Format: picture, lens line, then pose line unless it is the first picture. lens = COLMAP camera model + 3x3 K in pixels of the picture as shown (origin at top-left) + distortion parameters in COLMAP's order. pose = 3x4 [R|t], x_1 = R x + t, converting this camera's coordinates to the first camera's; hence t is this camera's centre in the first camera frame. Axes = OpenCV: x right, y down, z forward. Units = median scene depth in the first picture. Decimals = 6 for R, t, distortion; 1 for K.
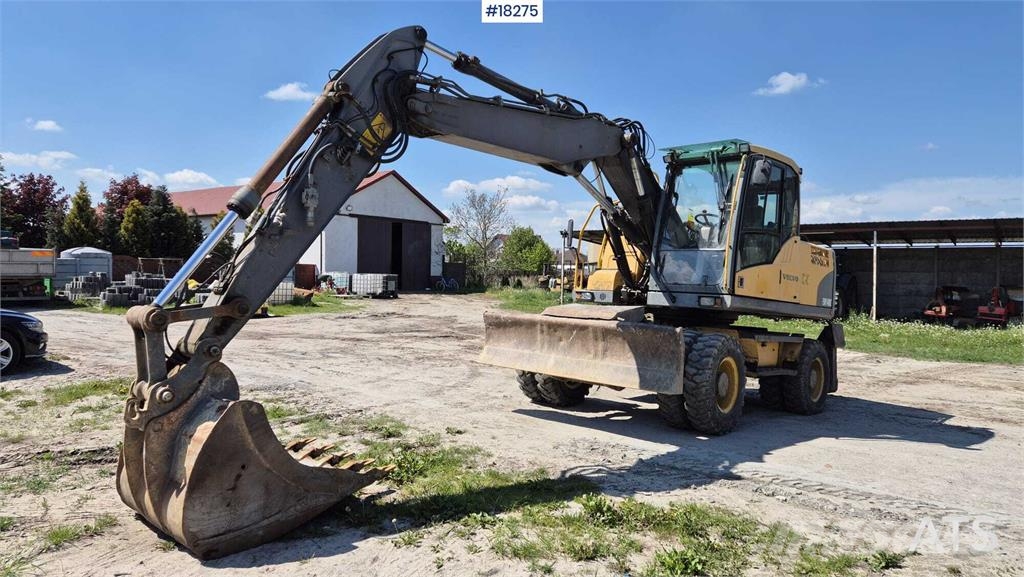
lens RADIAL K [[685.6, 0, 501.9], [0, 685.6, 285.1], [0, 0, 1]] dist [0.079313, -0.065039]
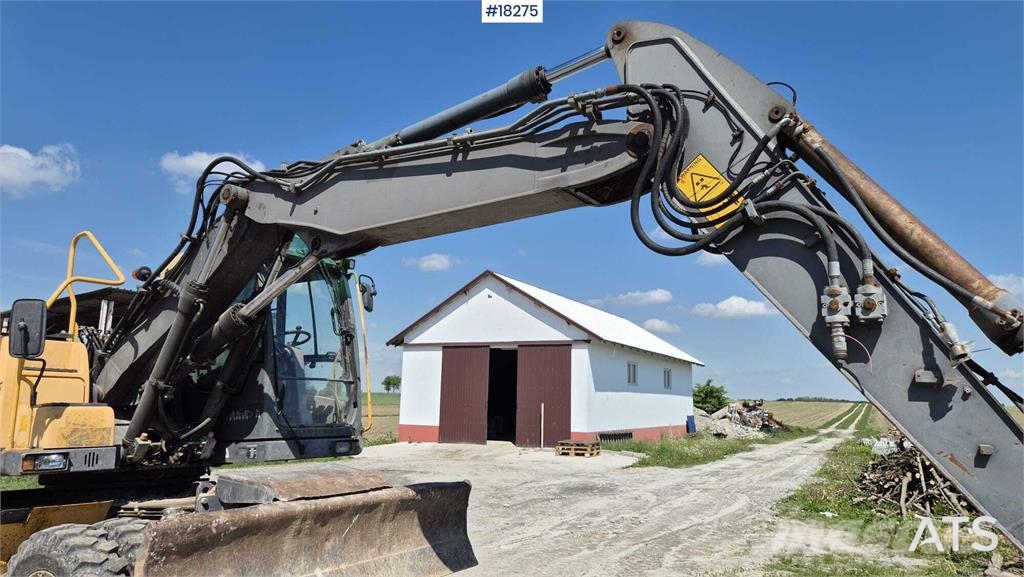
lens RADIAL K [[685.6, 0, 510.1], [0, 685.6, 277.1], [0, 0, 1]] dist [0.079313, -0.065039]
pose [[-0.172933, 0.153276, 0.972934, -0.492213], [-0.005026, 0.987667, -0.156490, -0.041904], [-0.984921, -0.031952, -0.170030, 0.874169]]
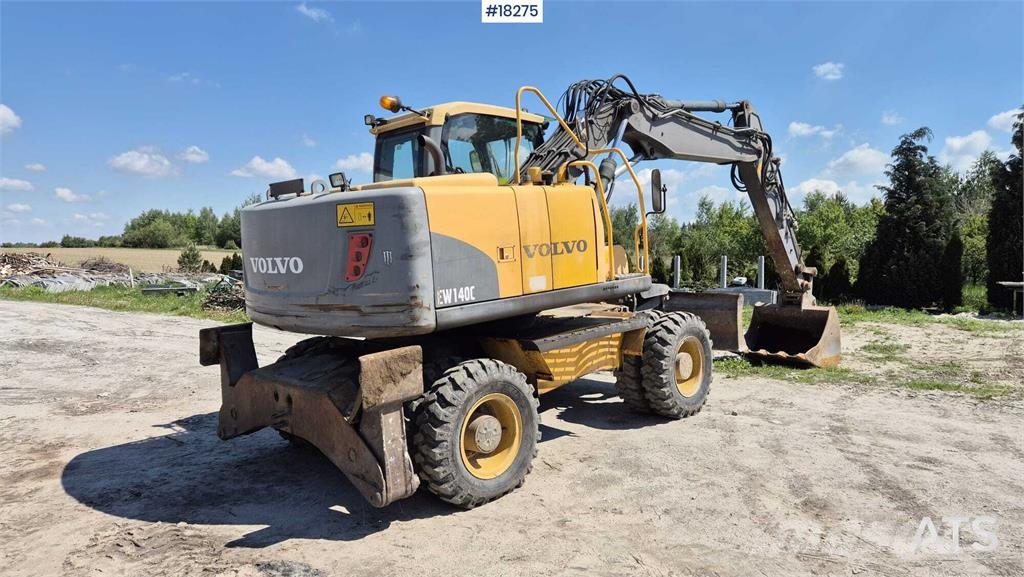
lens RADIAL K [[685.6, 0, 517.9], [0, 685.6, 274.5], [0, 0, 1]] dist [0.079313, -0.065039]
pose [[-0.999422, -0.016072, 0.029950, 0.245504], [-0.014566, 0.998652, 0.049825, -0.028753], [-0.030710, 0.049360, -0.998309, 1.933222]]
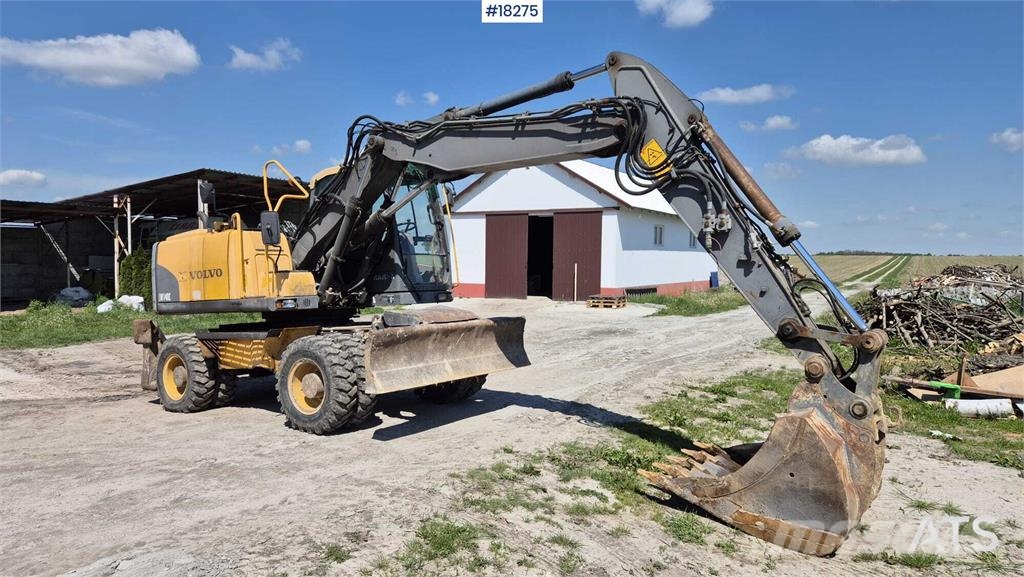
lens RADIAL K [[685.6, 0, 503.1], [0, 685.6, 289.8], [0, 0, 1]] dist [0.079313, -0.065039]
pose [[-0.111080, -0.063218, 0.991799, -0.854080], [0.007963, 0.997886, 0.064498, -0.061392], [-0.993780, 0.015062, -0.110342, 0.943127]]
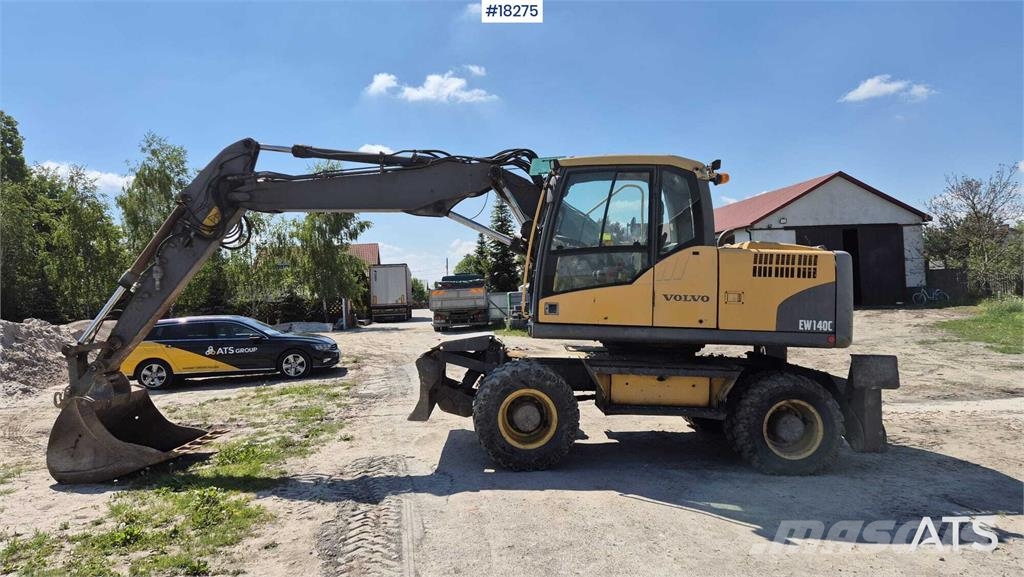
lens RADIAL K [[685.6, 0, 498.3], [0, 685.6, 275.9], [0, 0, 1]] dist [0.079313, -0.065039]
pose [[0.692931, -0.065732, -0.718002, 0.874455], [0.038829, 0.997793, -0.053874, -0.001426], [0.719958, 0.009451, 0.693953, 0.284491]]
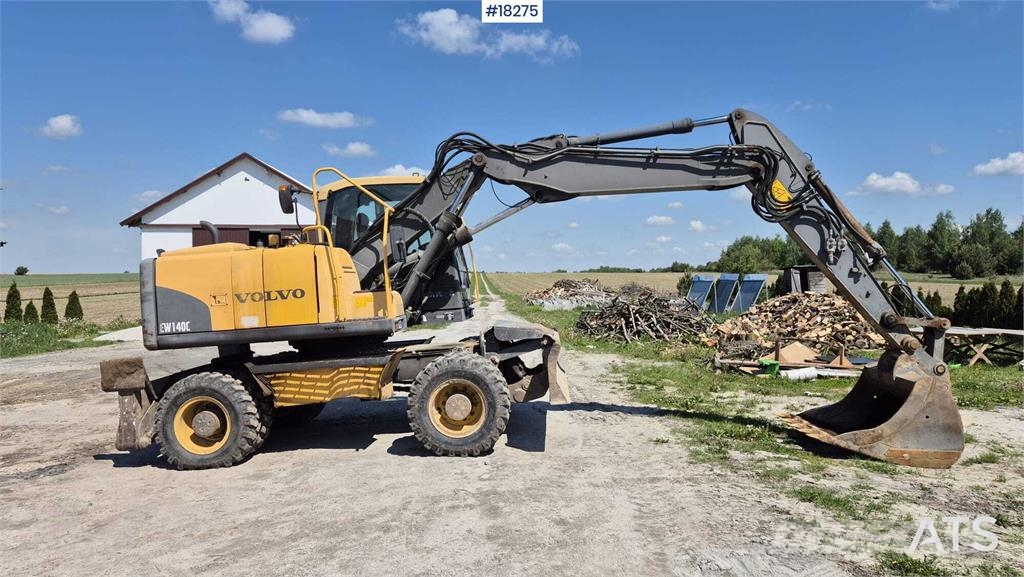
lens RADIAL K [[685.6, 0, 501.7], [0, 685.6, 282.6], [0, 0, 1]] dist [0.079313, -0.065039]
pose [[-0.635756, -0.020091, 0.771629, -0.636832], [0.007507, 0.999453, 0.032208, -0.064296], [-0.771854, 0.026269, -0.635257, 1.602015]]
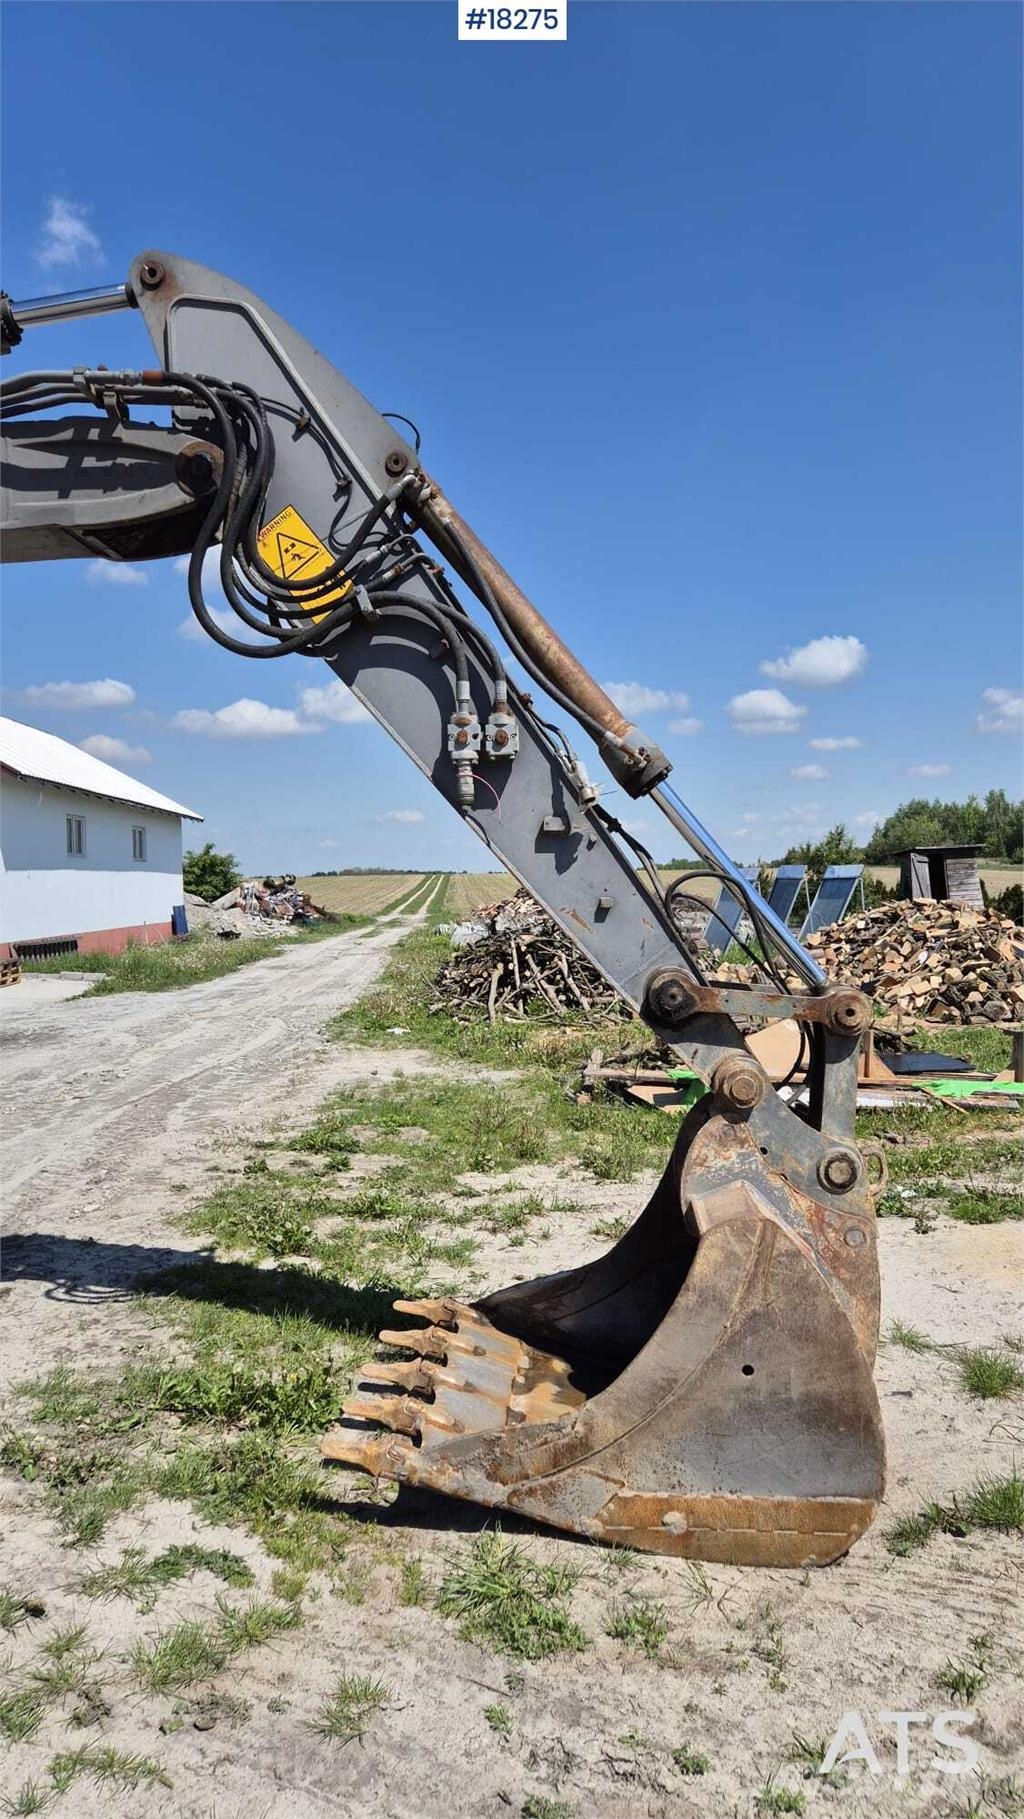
lens RADIAL K [[1217.9, 0, 538.1], [0, 1217.9, 900.6], [0, 0, 1]] dist [0.079313, -0.065039]
pose [[-0.658684, -0.014971, 0.752270, -0.561444], [0.023983, 0.998876, 0.040878, -0.037754], [-0.752037, 0.044968, -0.657585, 0.949868]]
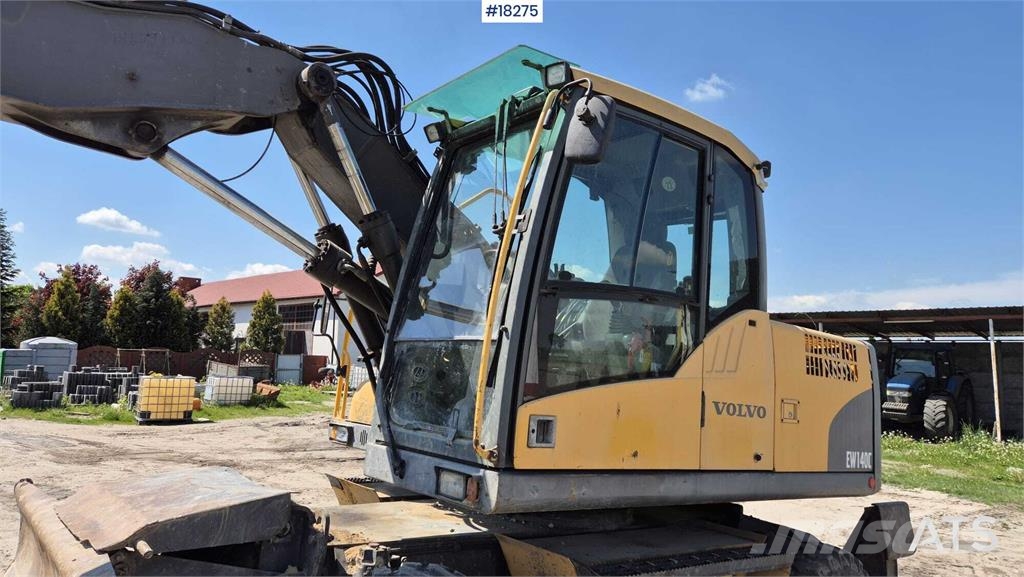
lens RADIAL K [[685.6, 0, 507.5], [0, 685.6, 281.5], [0, 0, 1]] dist [0.079313, -0.065039]
pose [[0.992799, -0.005458, -0.119666, 0.338572], [-0.010921, 0.990677, -0.135793, -0.029673], [0.119291, 0.136122, 0.983484, 0.585927]]
